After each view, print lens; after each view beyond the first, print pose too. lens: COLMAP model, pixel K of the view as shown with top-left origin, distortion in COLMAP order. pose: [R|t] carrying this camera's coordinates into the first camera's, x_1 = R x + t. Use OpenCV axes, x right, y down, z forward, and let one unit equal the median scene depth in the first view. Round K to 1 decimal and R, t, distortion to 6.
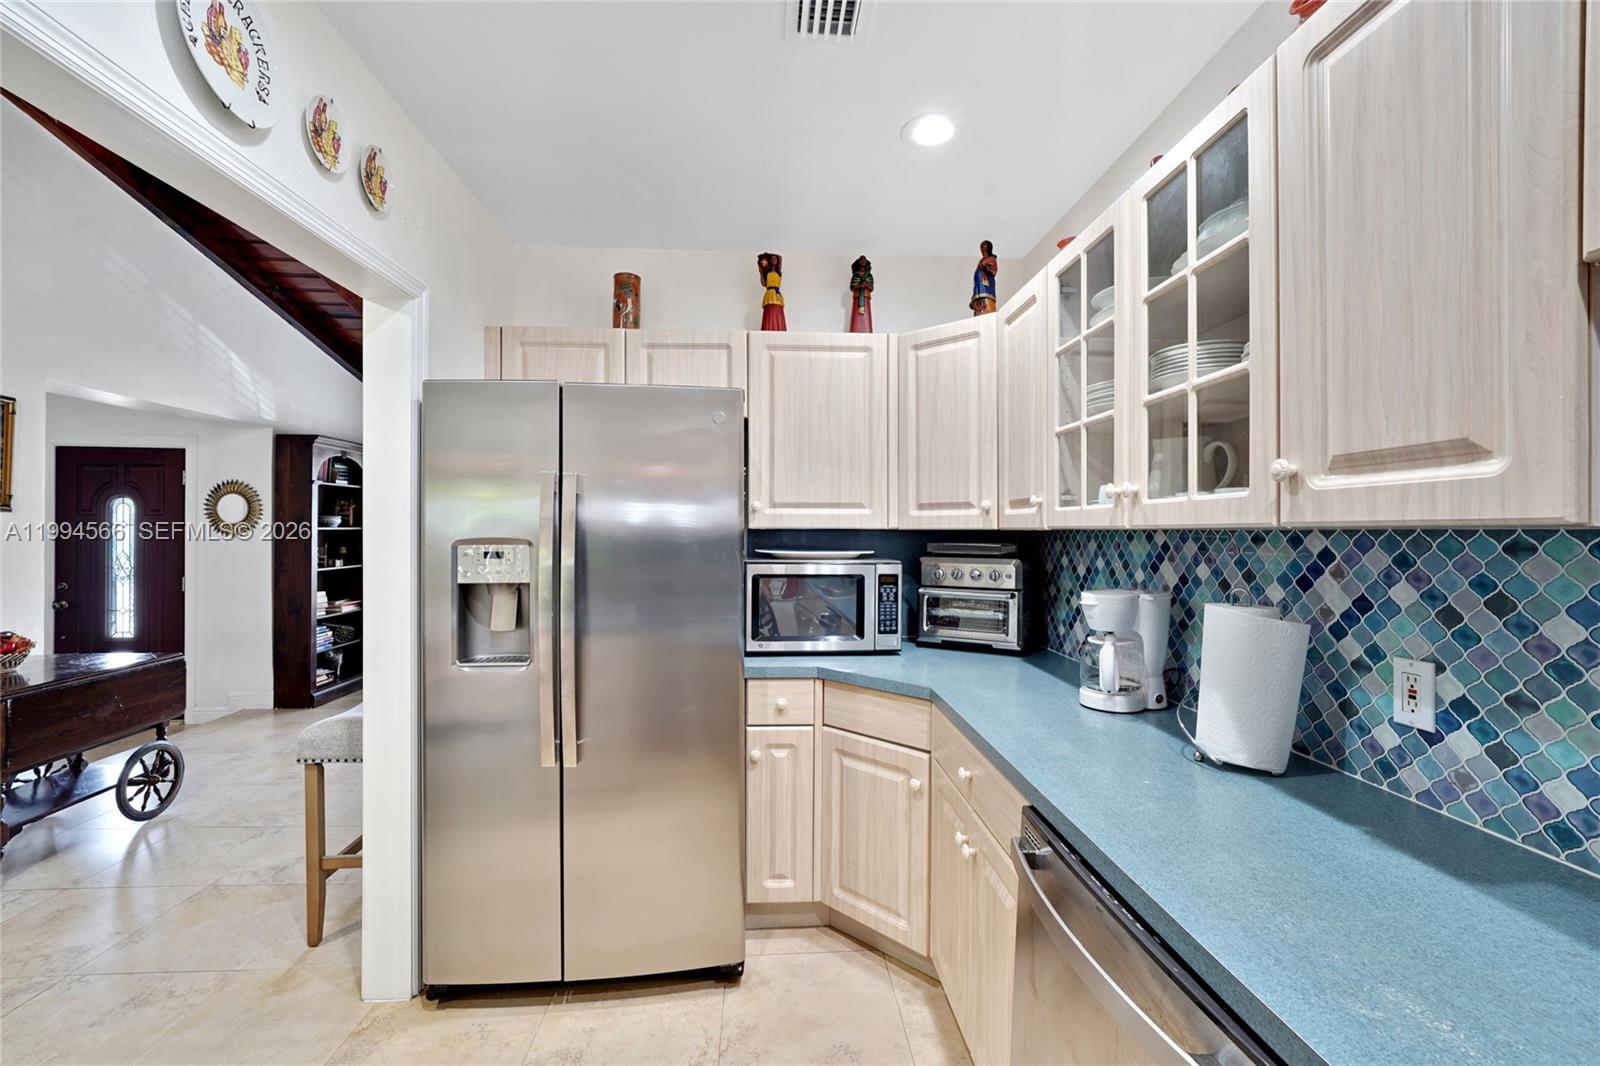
lens RADIAL K [[677.1, 0, 848.8], [0, 677.1, 525.0], [0, 0, 1]] dist [-0.014527, 0.001382]
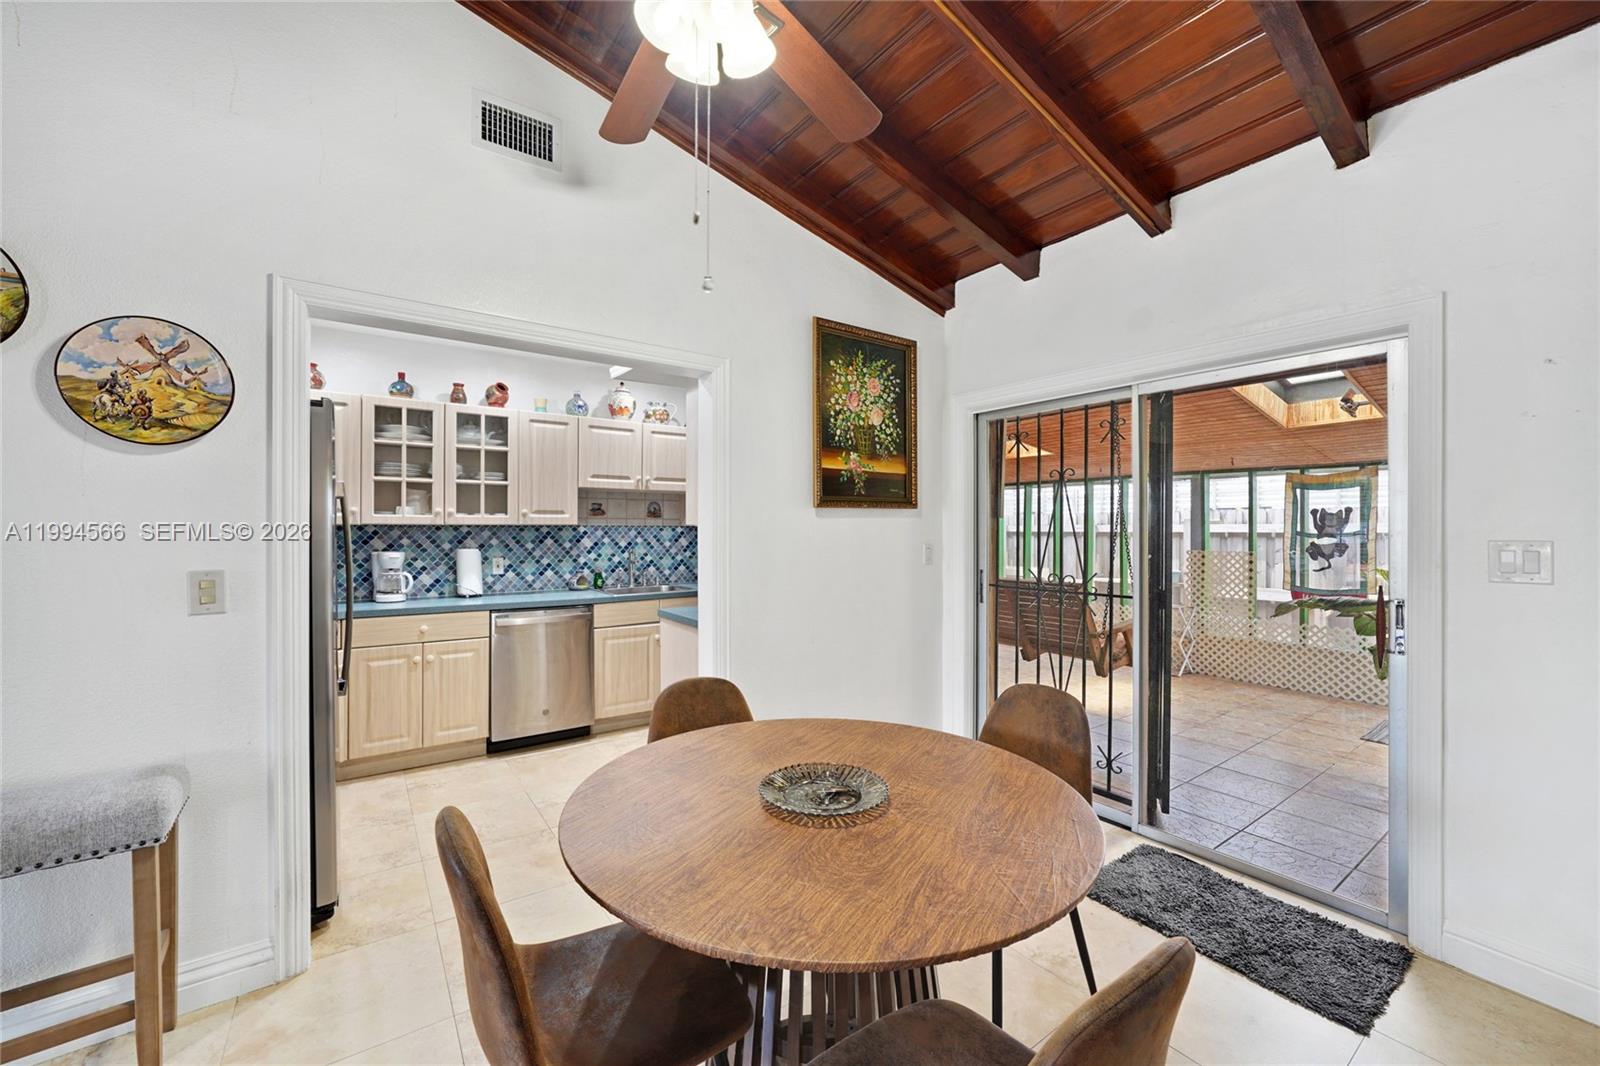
lens RADIAL K [[645.9, 0, 796.4], [0, 645.9, 530.9], [0, 0, 1]] dist [-0.014230, 0.005979]
pose [[-0.518525, -0.006090, 0.855040, -3.230815], [-0.008786, 0.999960, 0.001794, 0.017027], [-0.855017, -0.006582, -0.518558, 1.407563]]
